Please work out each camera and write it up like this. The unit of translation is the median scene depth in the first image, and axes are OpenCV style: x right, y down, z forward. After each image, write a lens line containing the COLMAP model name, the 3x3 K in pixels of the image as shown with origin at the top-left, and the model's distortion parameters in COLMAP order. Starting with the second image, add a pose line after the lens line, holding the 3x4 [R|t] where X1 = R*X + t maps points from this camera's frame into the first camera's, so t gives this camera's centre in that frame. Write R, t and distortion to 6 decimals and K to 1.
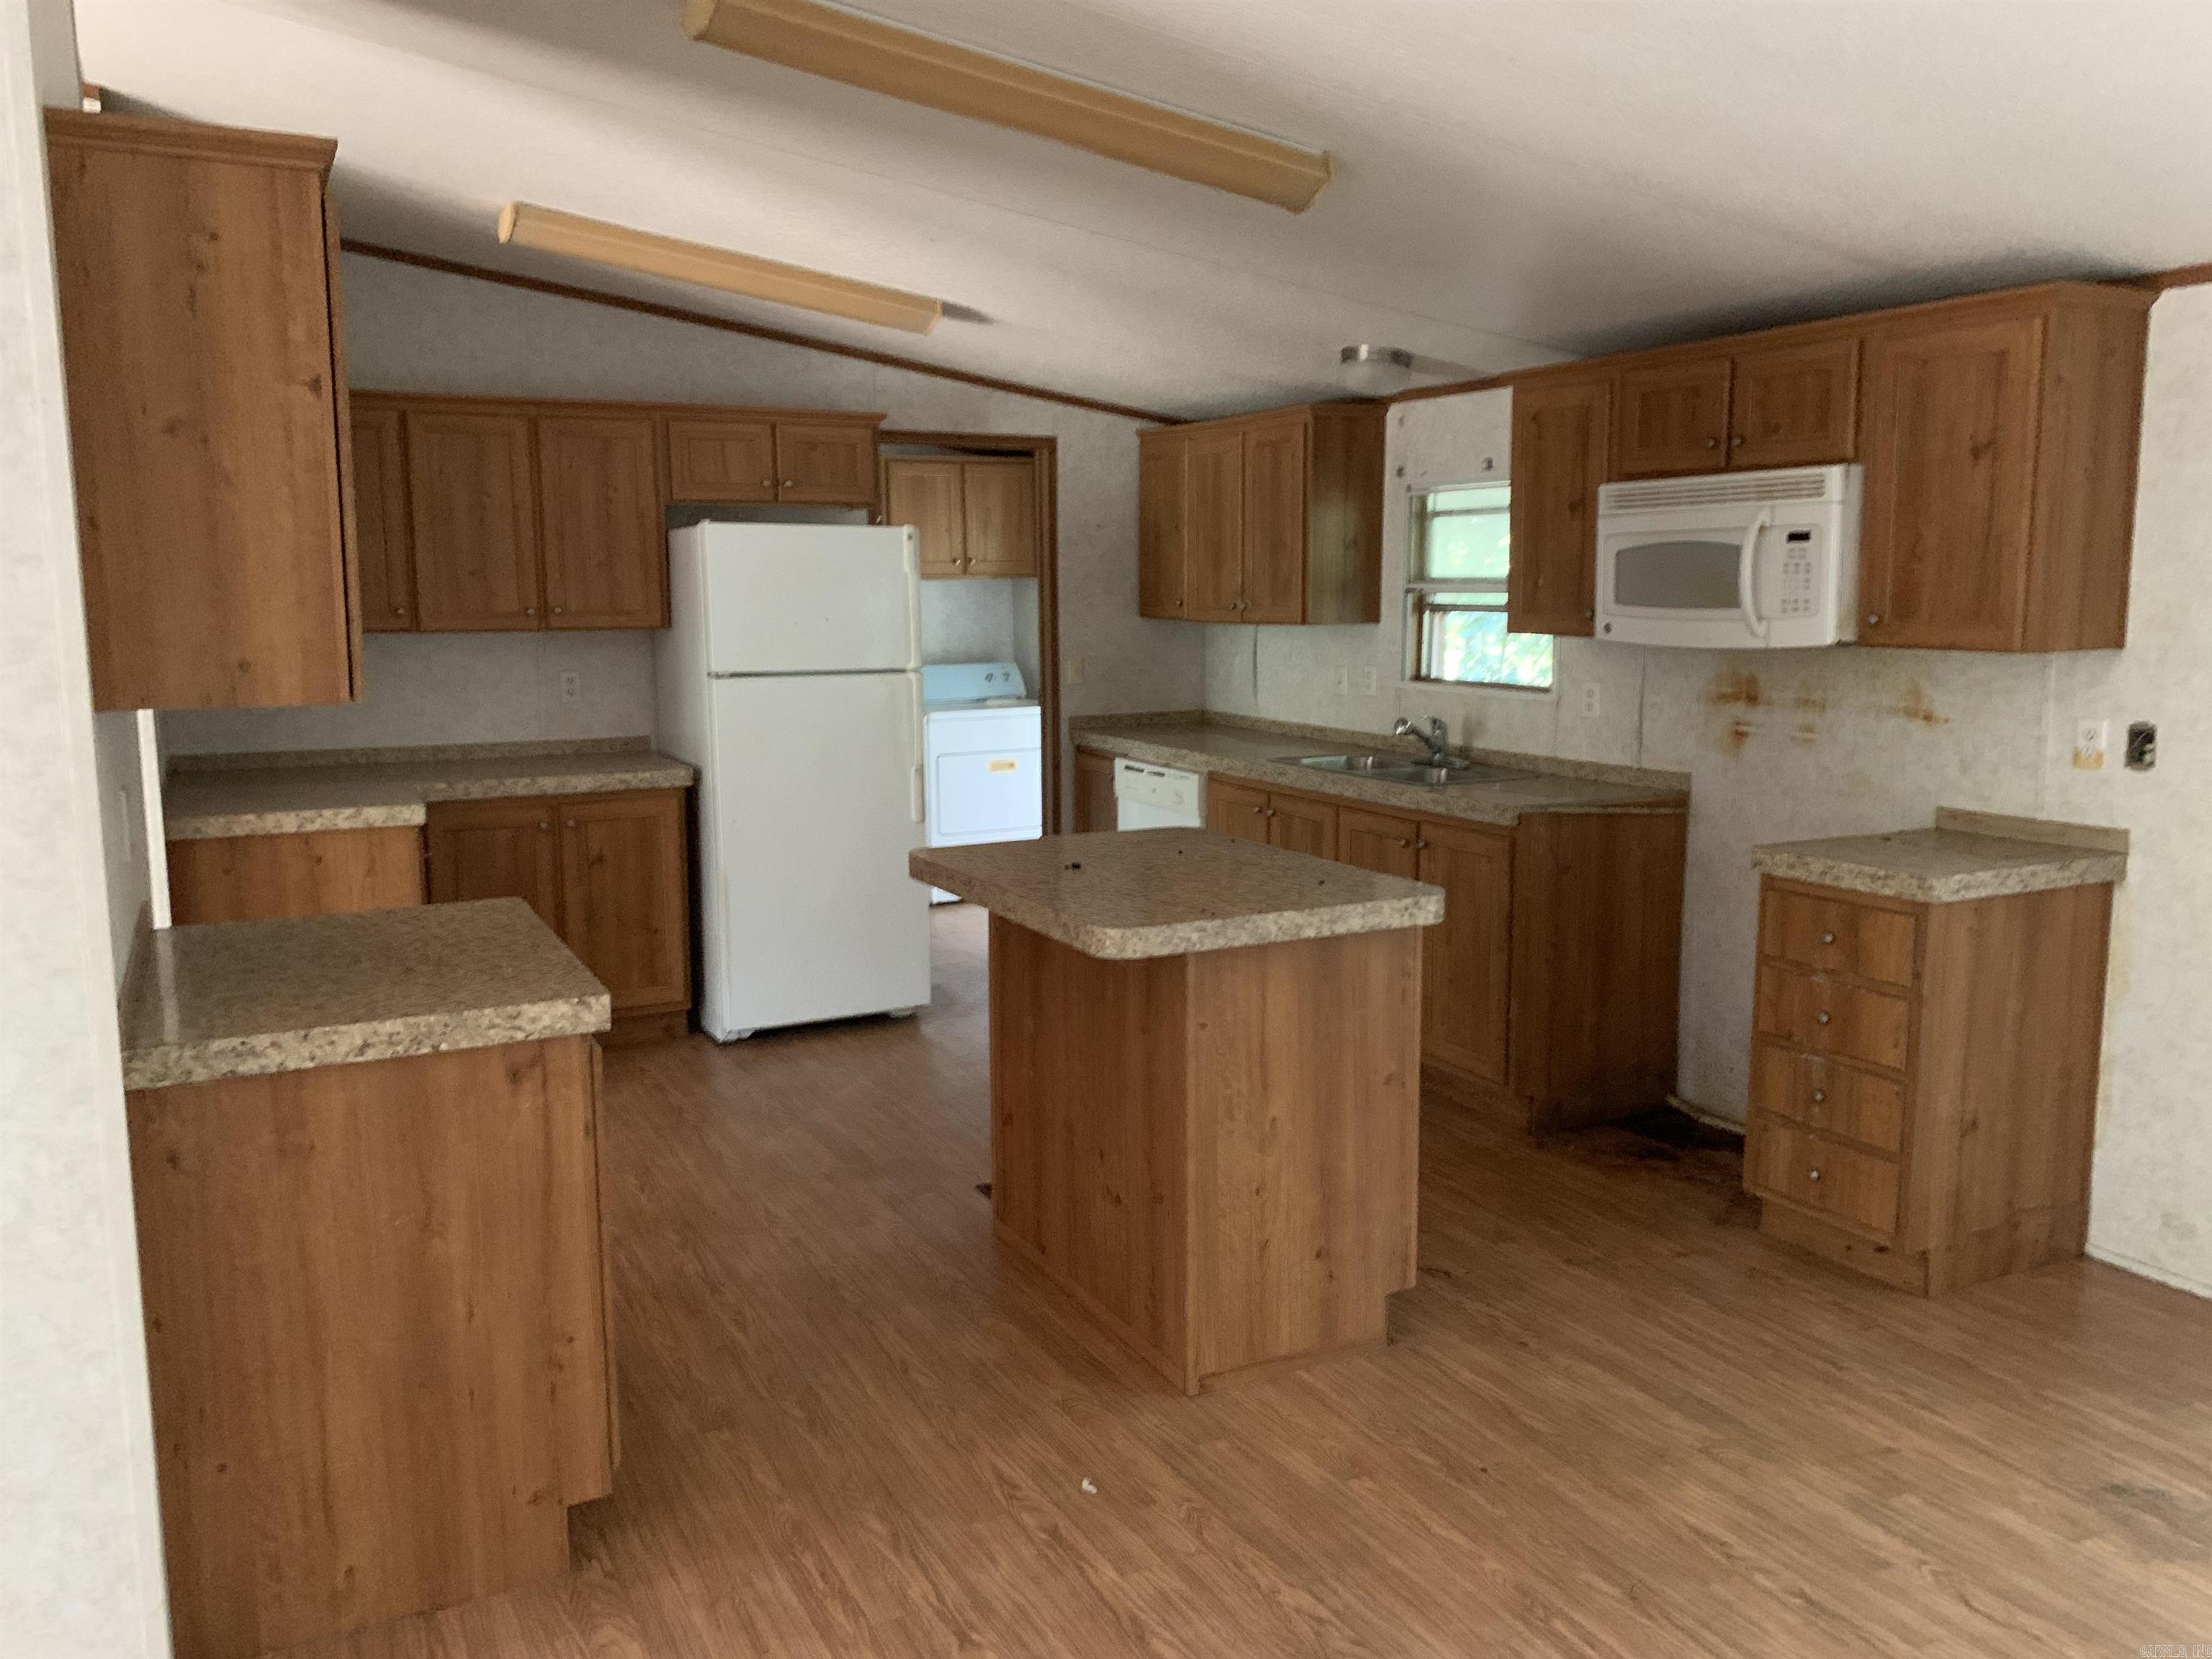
lens RADIAL K [[1673.7, 0, 1089.4], [0, 1673.7, 819.0], [0, 0, 1]] dist [0.040614, -0.050373]
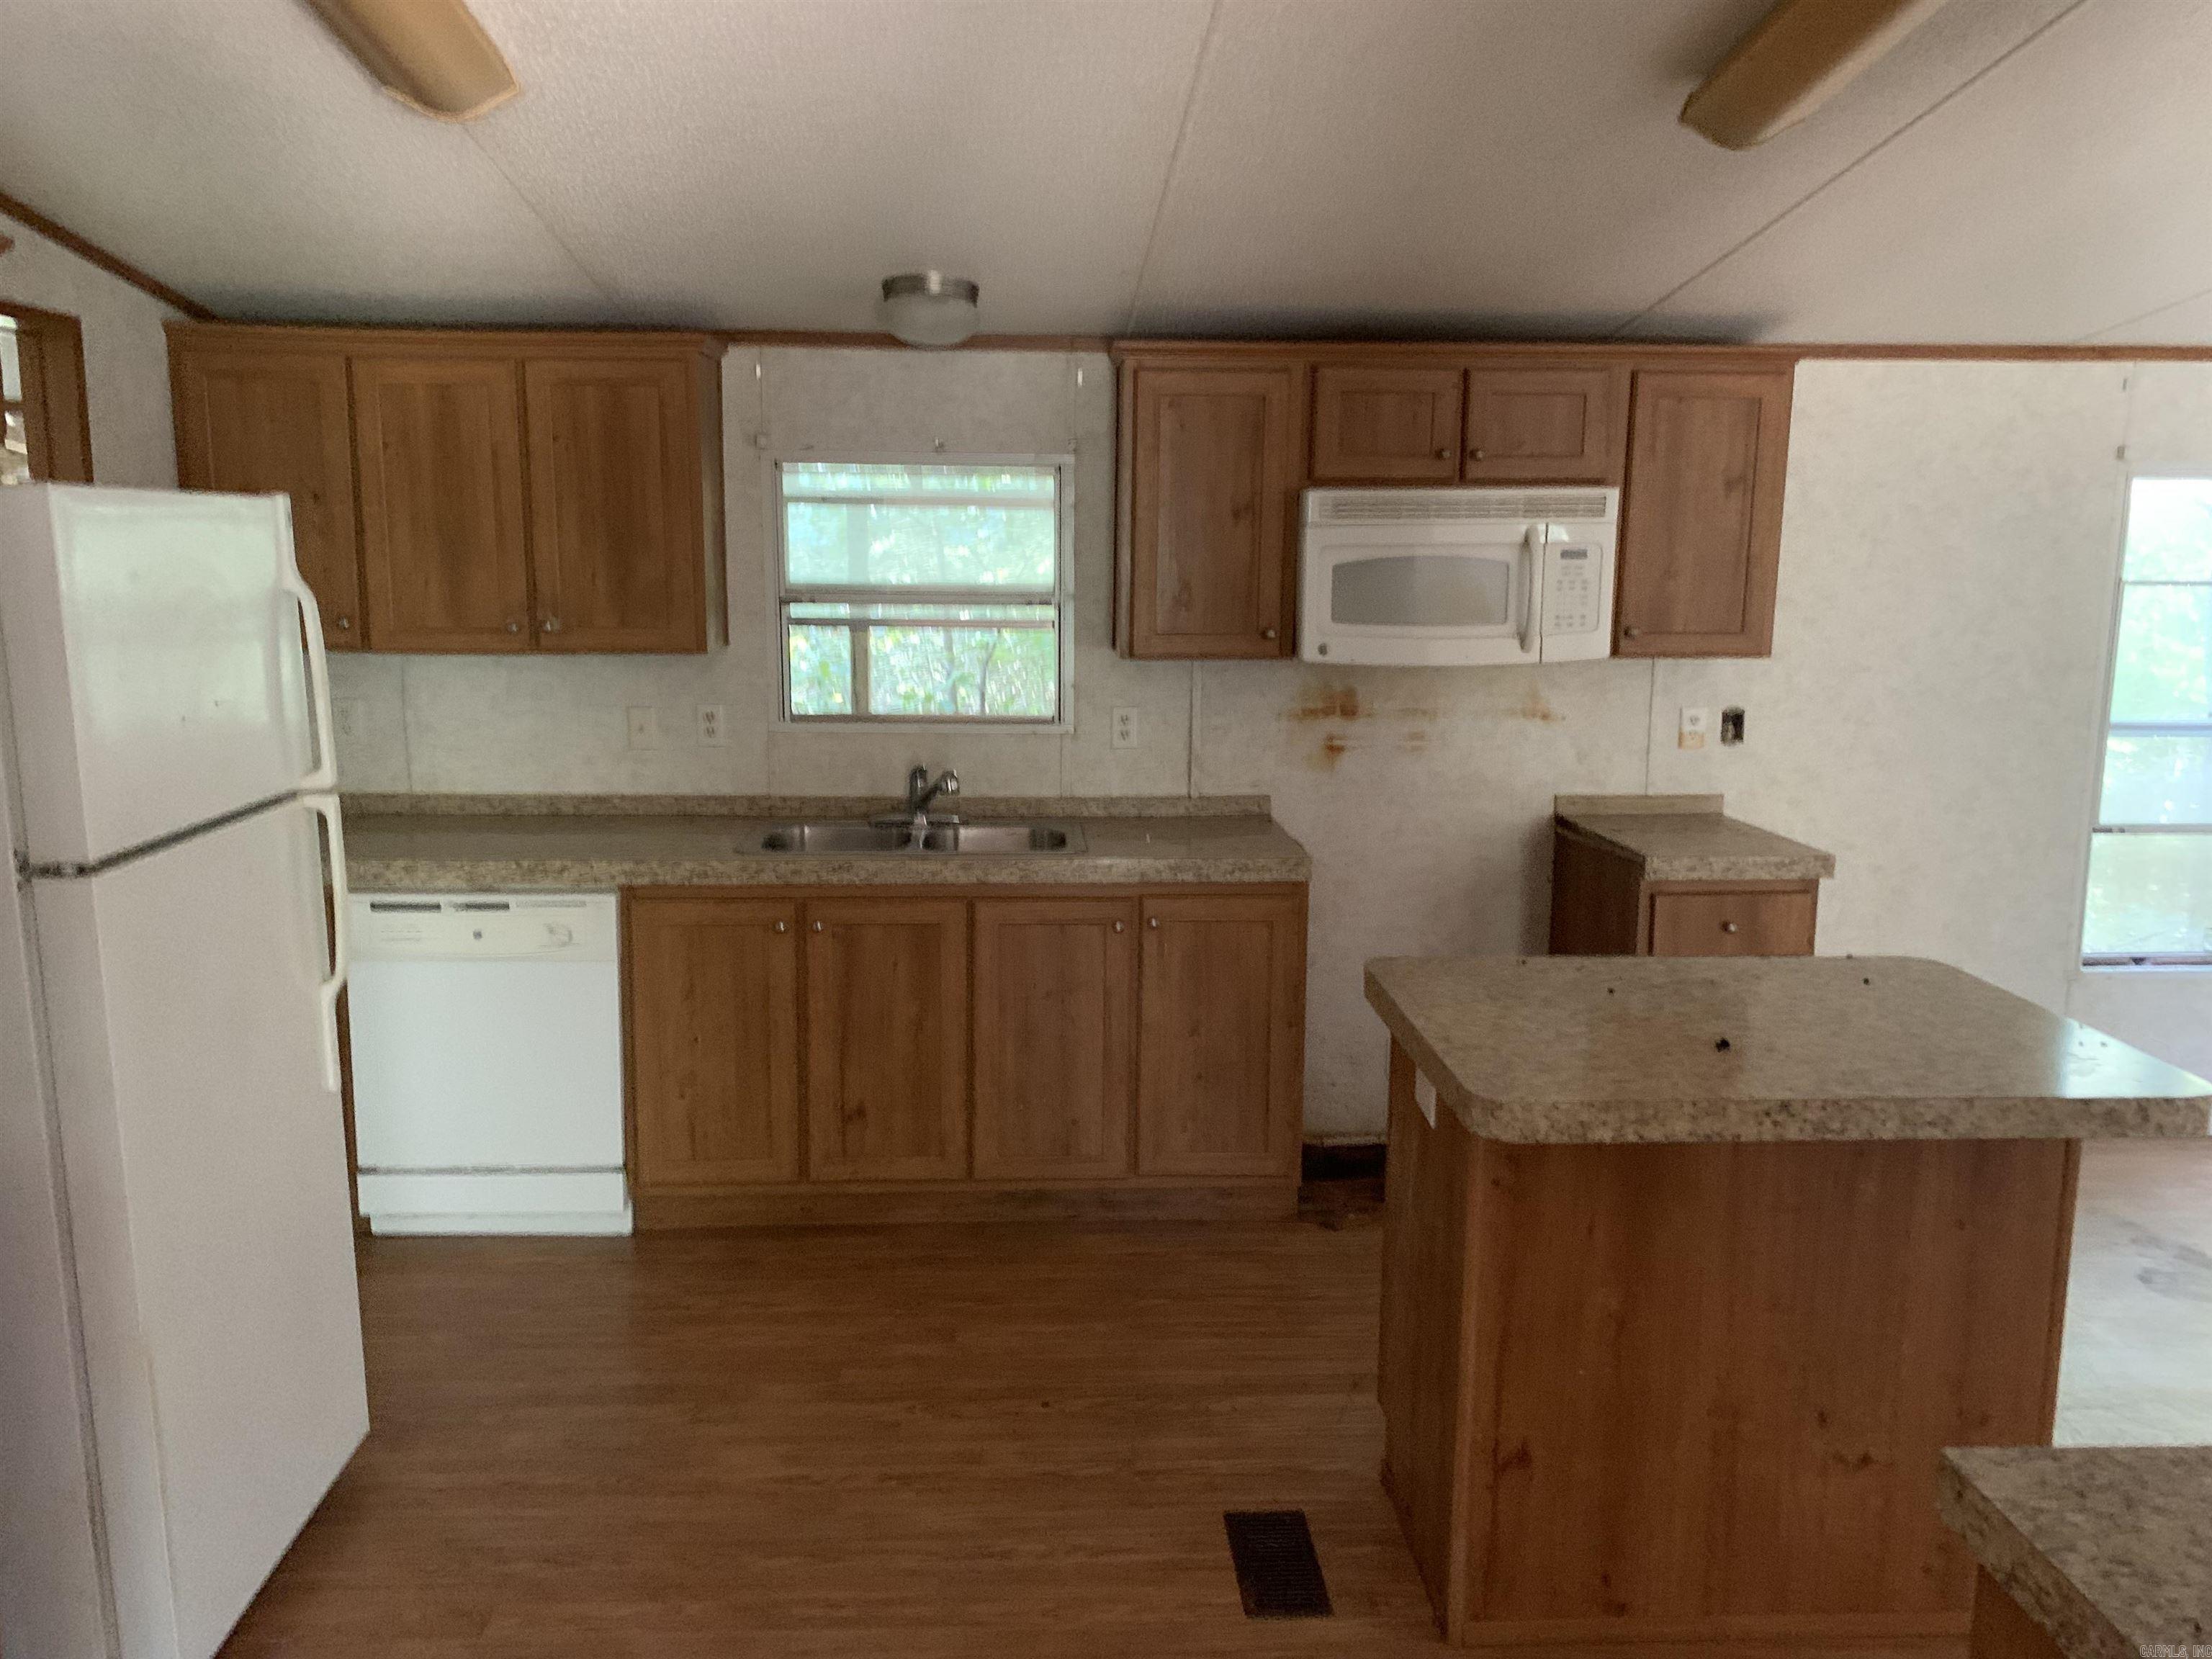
lens RADIAL K [[1673.7, 0, 1111.9], [0, 1673.7, 817.2], [0, 0, 1]] dist [0.040614, -0.050373]
pose [[0.421994, -0.140663, 0.895620, -0.661651], [0.121668, 0.987741, 0.097804, -0.147418], [-0.898397, 0.067695, 0.433935, 0.840912]]
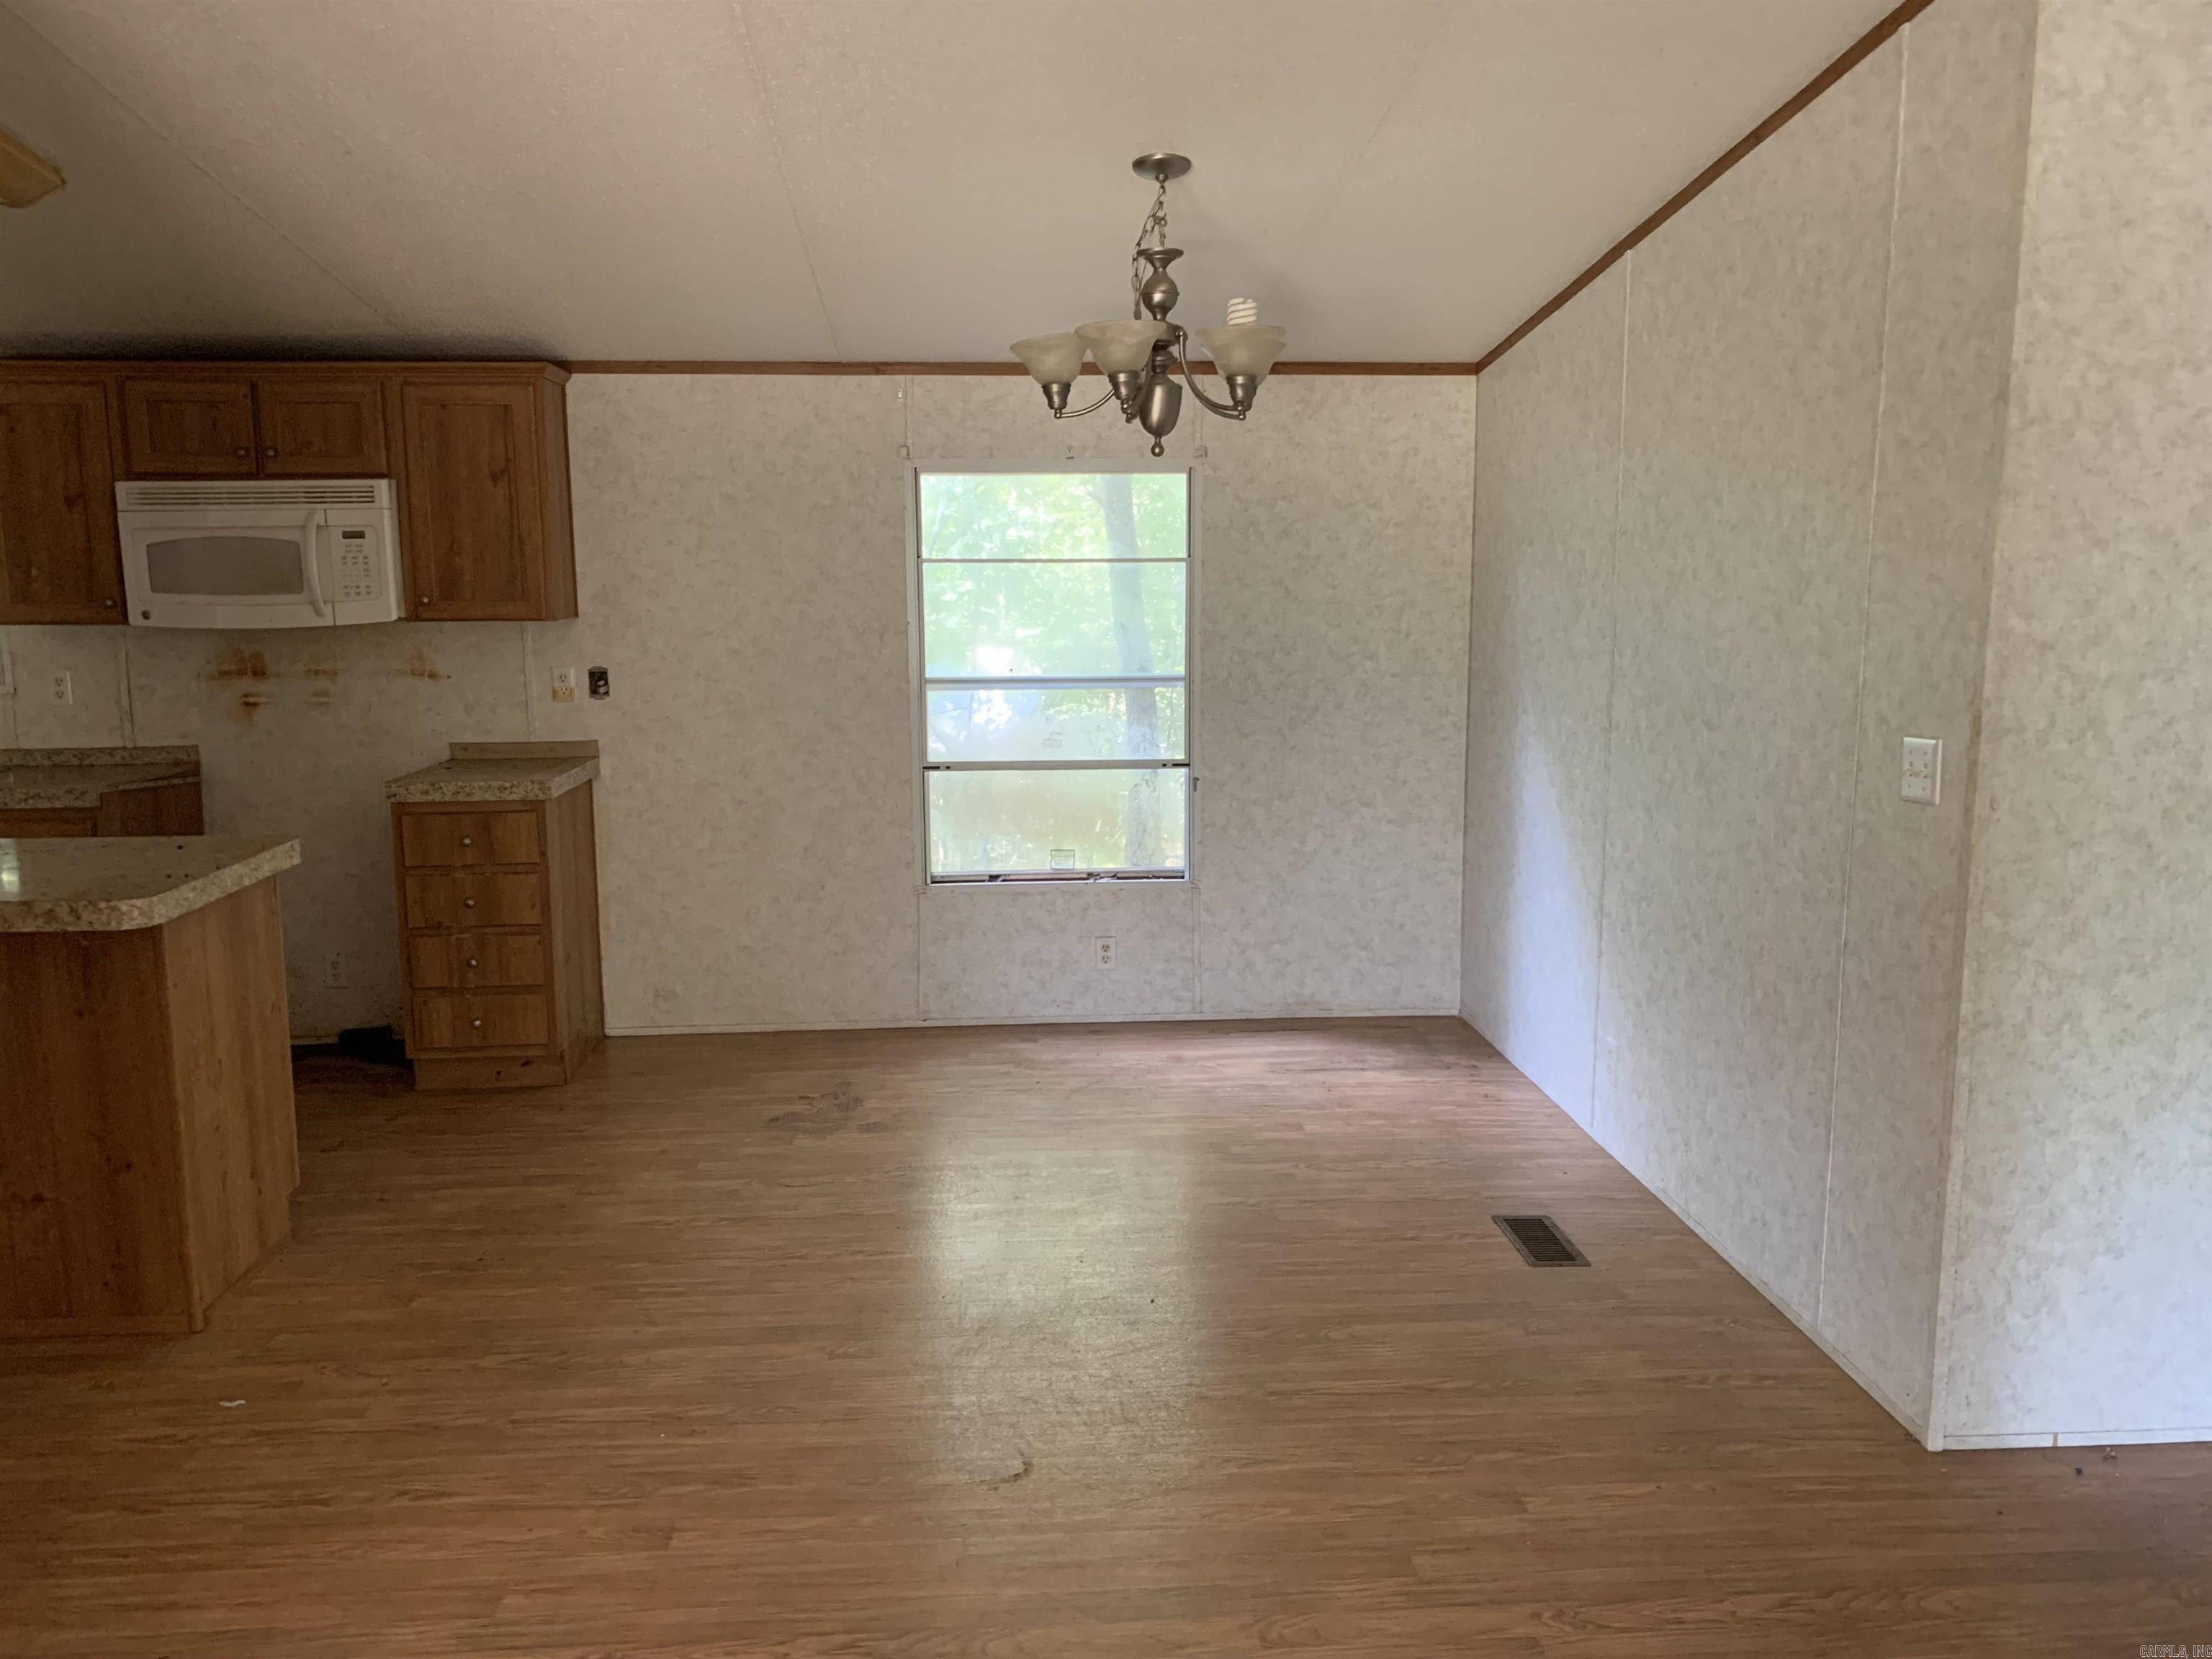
lens RADIAL K [[1673.7, 0, 1089.3], [0, 1673.7, 809.6], [0, 0, 1]] dist [0.040614, -0.050373]
pose [[0.398539, -0.130327, 0.907844, -0.531541], [0.134110, 0.987494, 0.082888, 0.002480], [-0.907293, 0.088717, 0.411033, 0.015122]]
